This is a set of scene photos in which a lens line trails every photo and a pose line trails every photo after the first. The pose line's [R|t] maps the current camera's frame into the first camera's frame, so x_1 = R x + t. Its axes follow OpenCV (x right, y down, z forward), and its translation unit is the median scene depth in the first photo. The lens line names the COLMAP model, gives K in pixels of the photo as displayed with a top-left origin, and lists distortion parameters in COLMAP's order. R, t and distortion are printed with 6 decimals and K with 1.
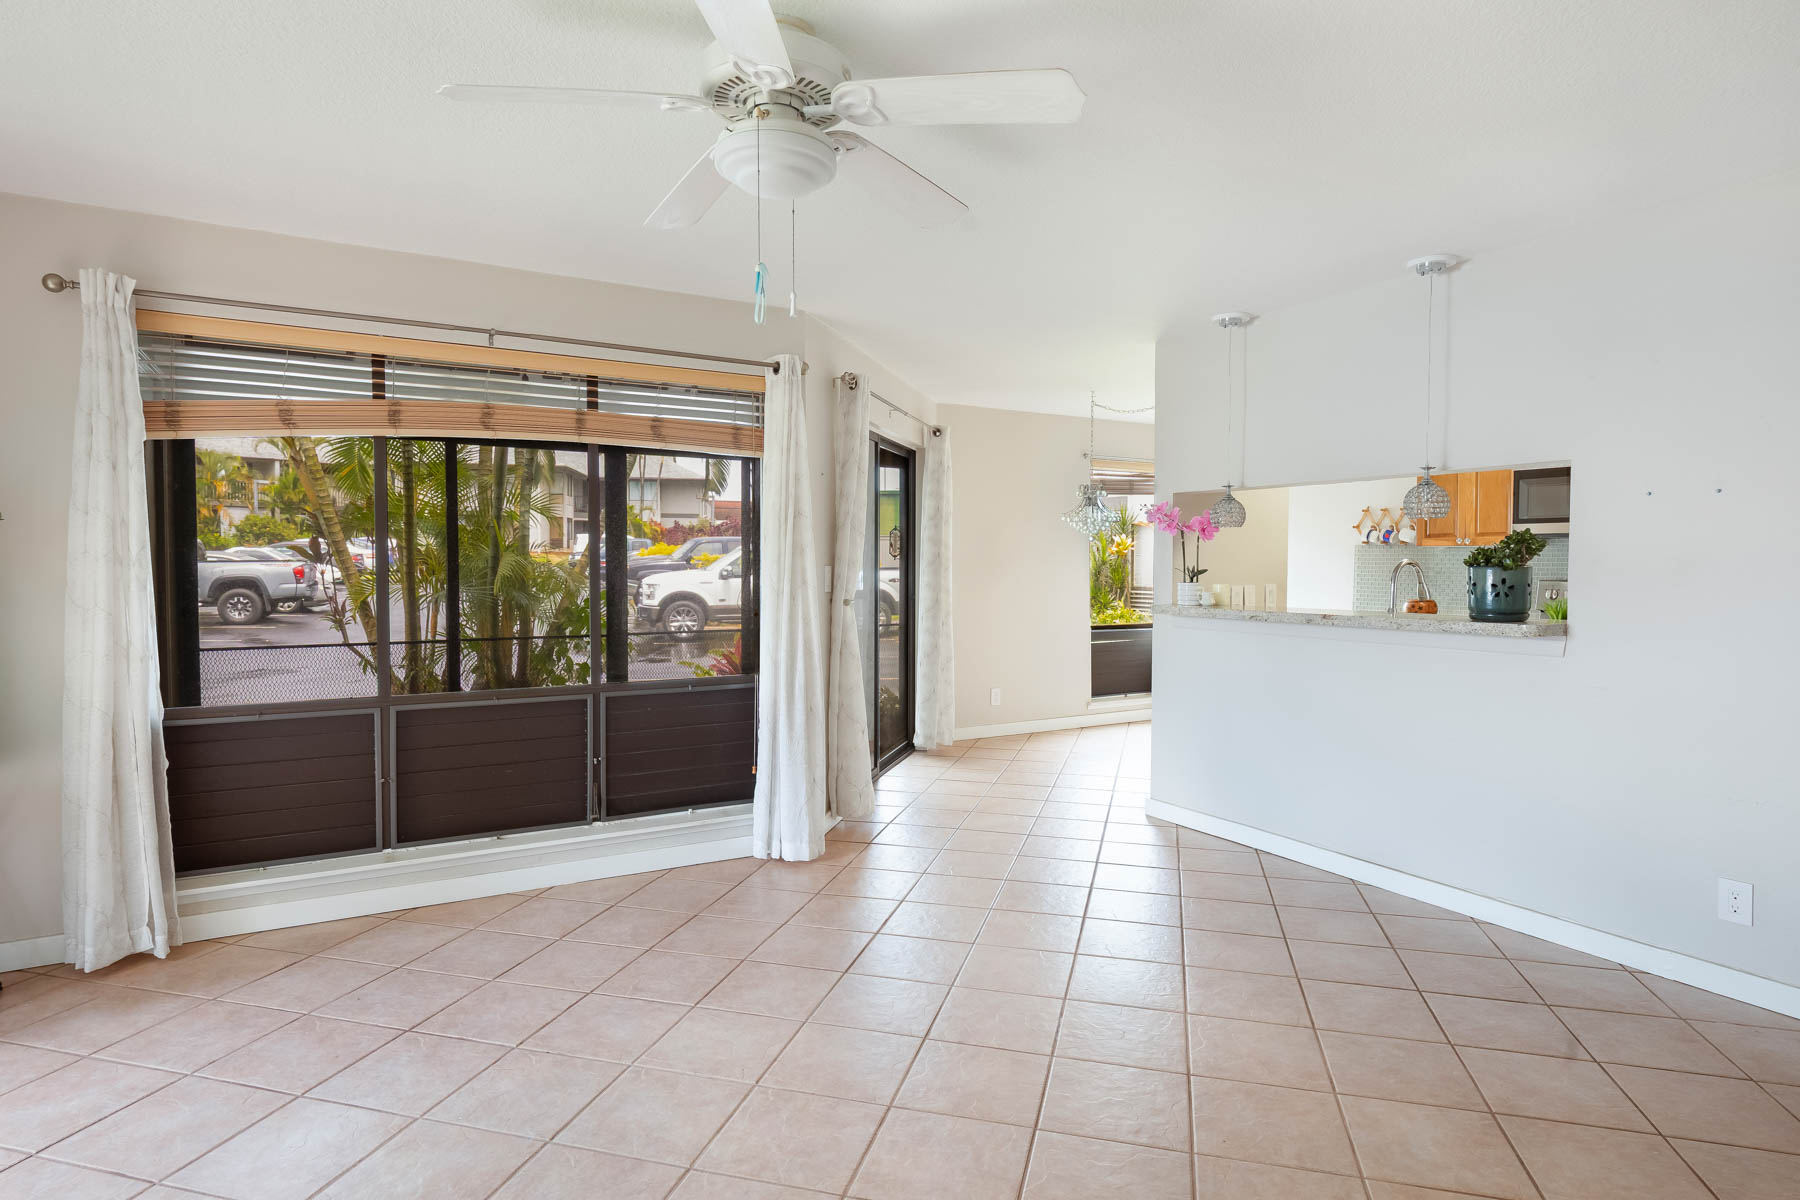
lens RADIAL K [[1014.2, 0, 900.0], [0, 1014.2, 600.0], [0, 0, 1]] dist [0.046748, 0.000162]
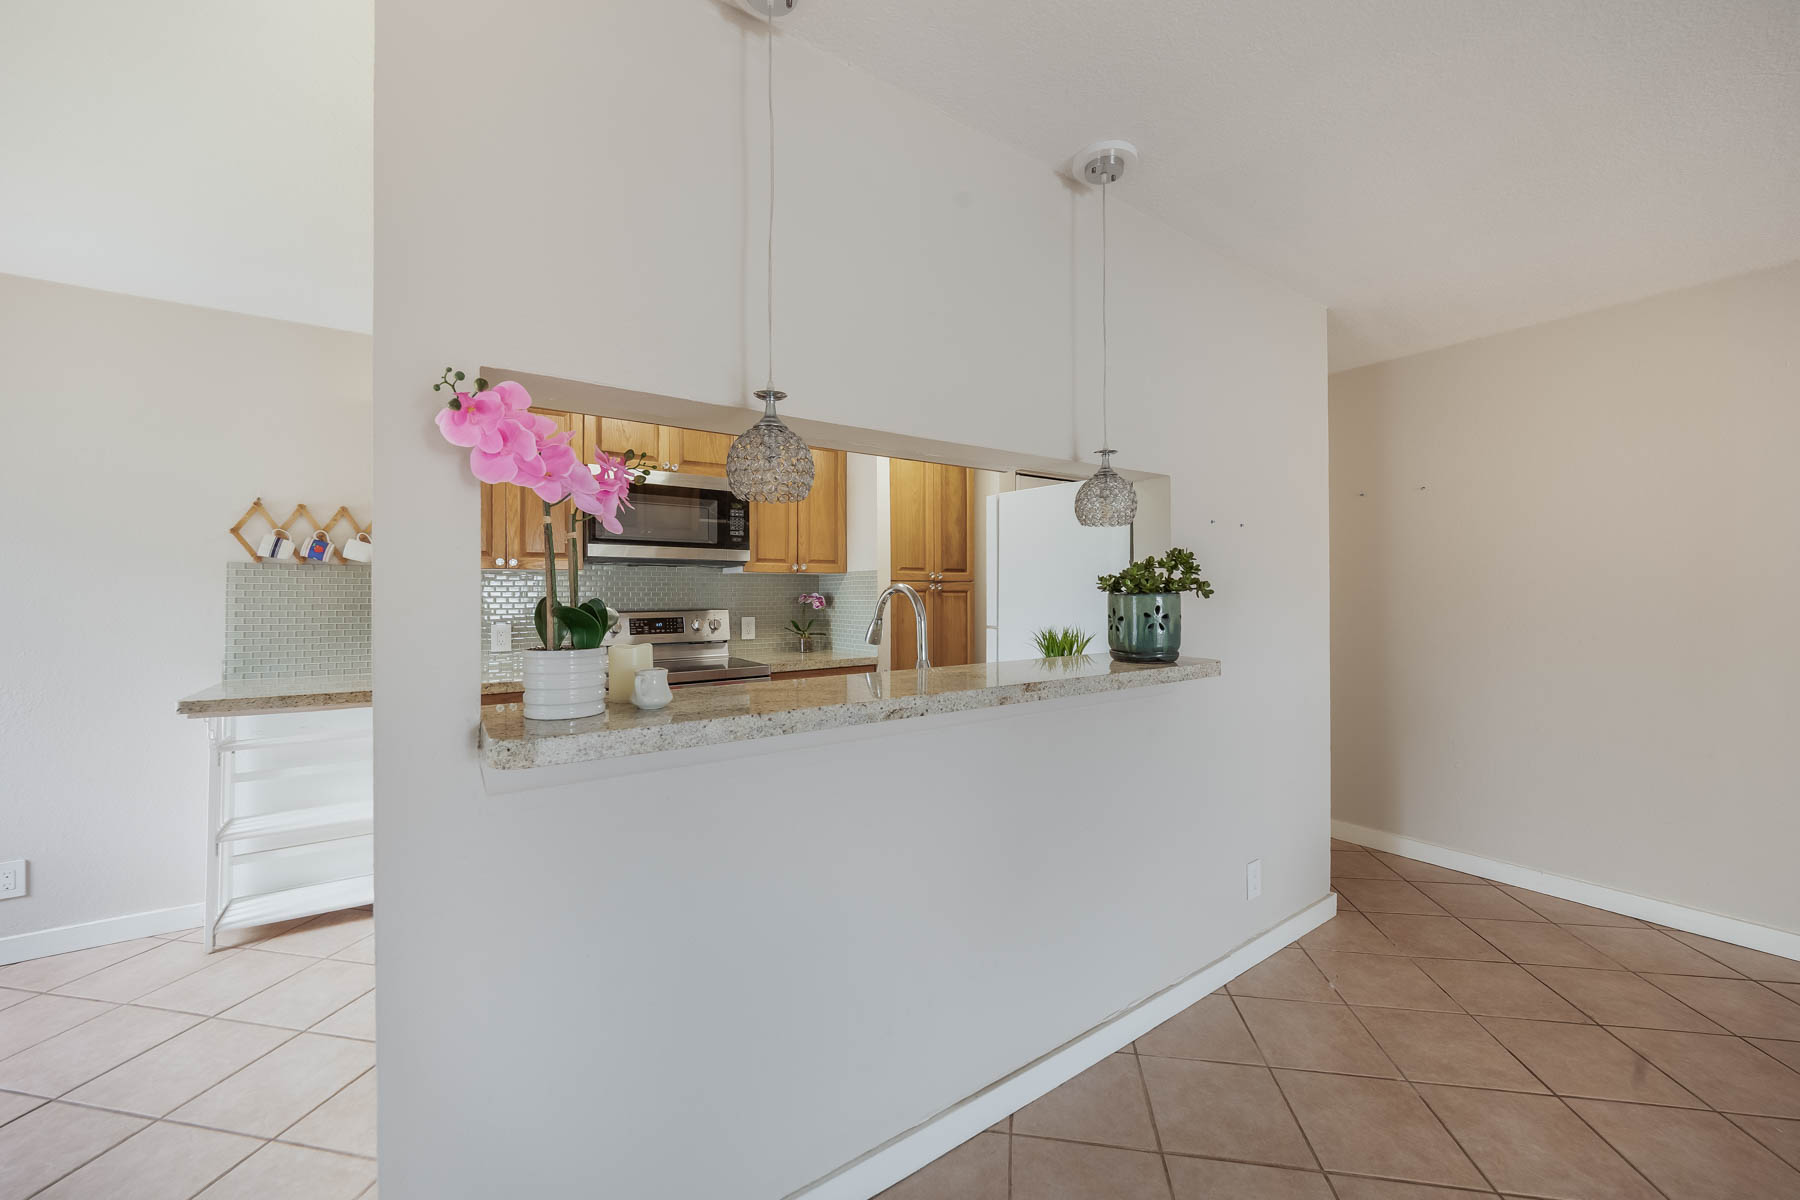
lens RADIAL K [[686.6, 0, 898.2], [0, 686.6, 581.0], [0, 0, 1]] dist [-0.002119, -0.000153]
pose [[-0.109118, 0.016719, 0.993888, 0.059158], [0.042898, 0.999006, -0.012095, -0.037463], [-0.993103, 0.041316, -0.109727, 1.100361]]
